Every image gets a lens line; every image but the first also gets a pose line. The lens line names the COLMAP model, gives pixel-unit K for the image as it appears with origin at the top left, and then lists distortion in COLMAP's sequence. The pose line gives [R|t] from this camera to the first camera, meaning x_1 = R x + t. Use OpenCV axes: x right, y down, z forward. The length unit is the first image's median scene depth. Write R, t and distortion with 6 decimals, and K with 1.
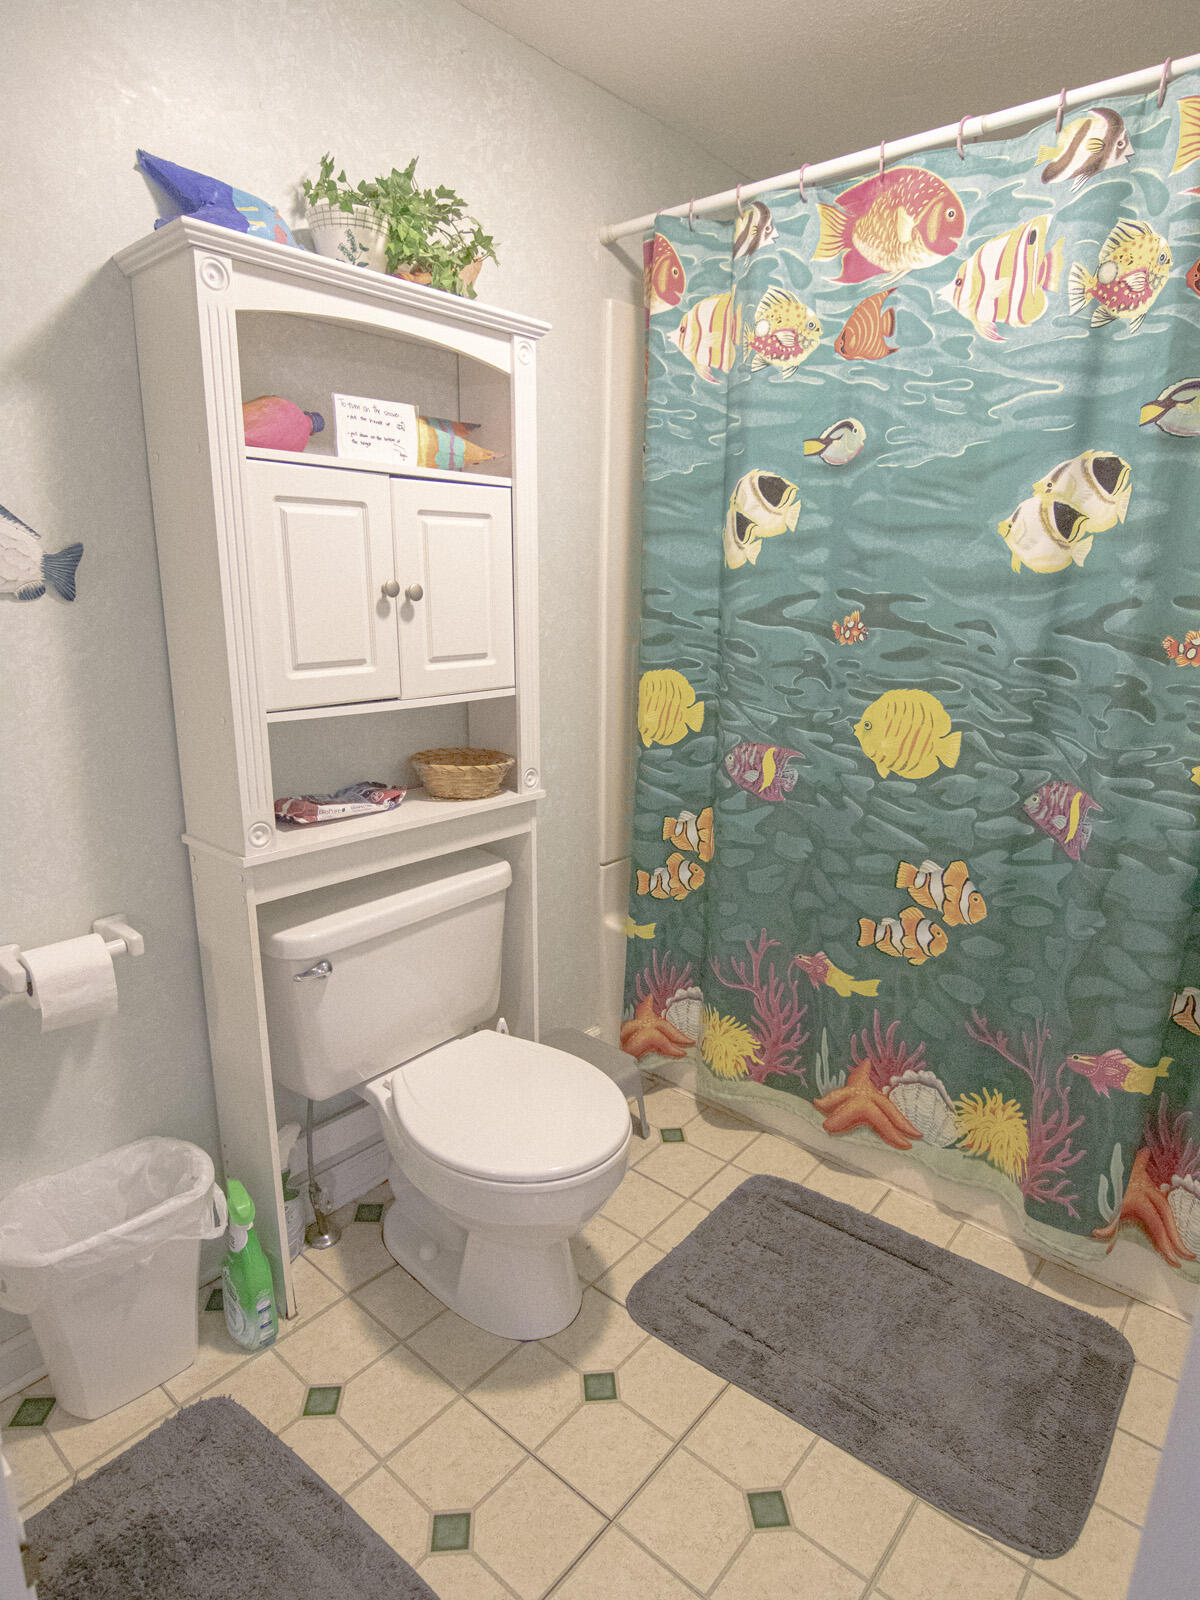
lens RADIAL K [[907.6, 0, 604.9], [0, 907.6, 805.8], [0, 0, 1]] dist [-0.001816, -0.016475]
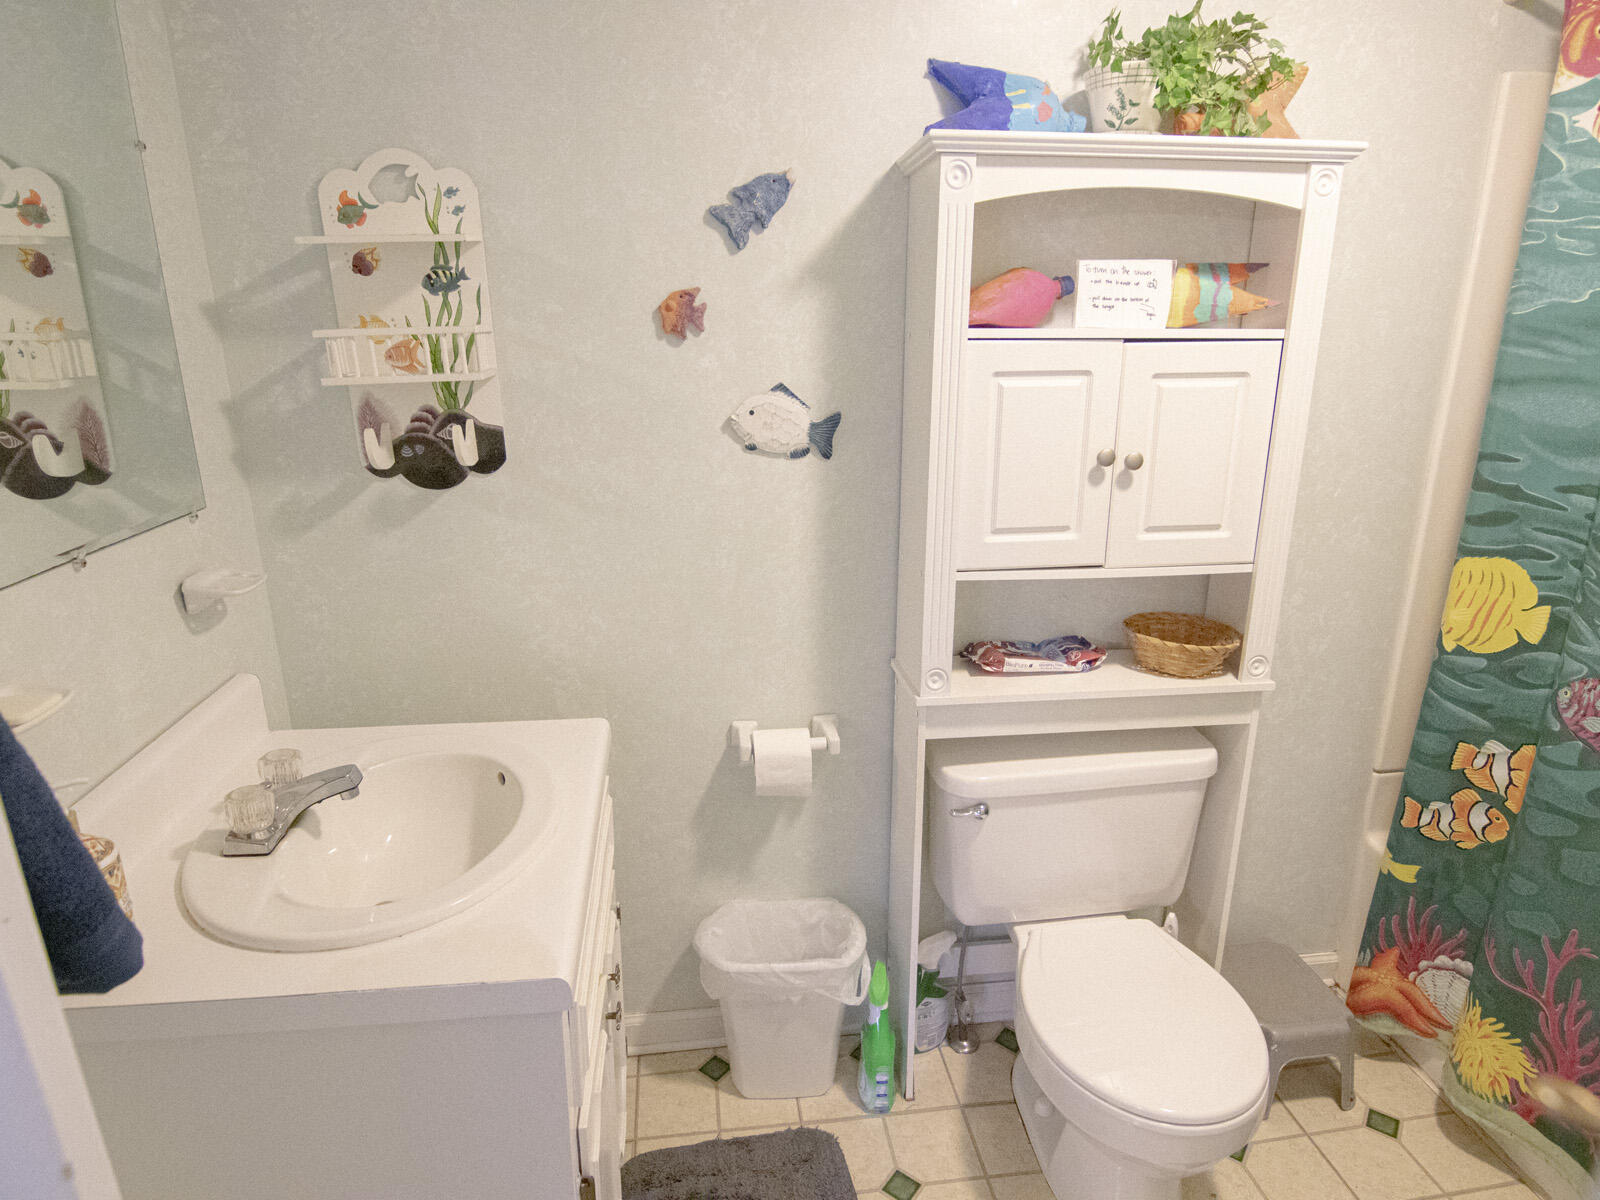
lens RADIAL K [[907.6, 0, 800.6], [0, 907.6, 607.6], [0, 0, 1]] dist [-0.001816, -0.016475]
pose [[0.738457, 0.178485, -0.650250, 0.166875], [-0.151778, 0.983583, 0.097613, -0.115274], [0.656997, 0.026611, 0.753423, 0.052805]]
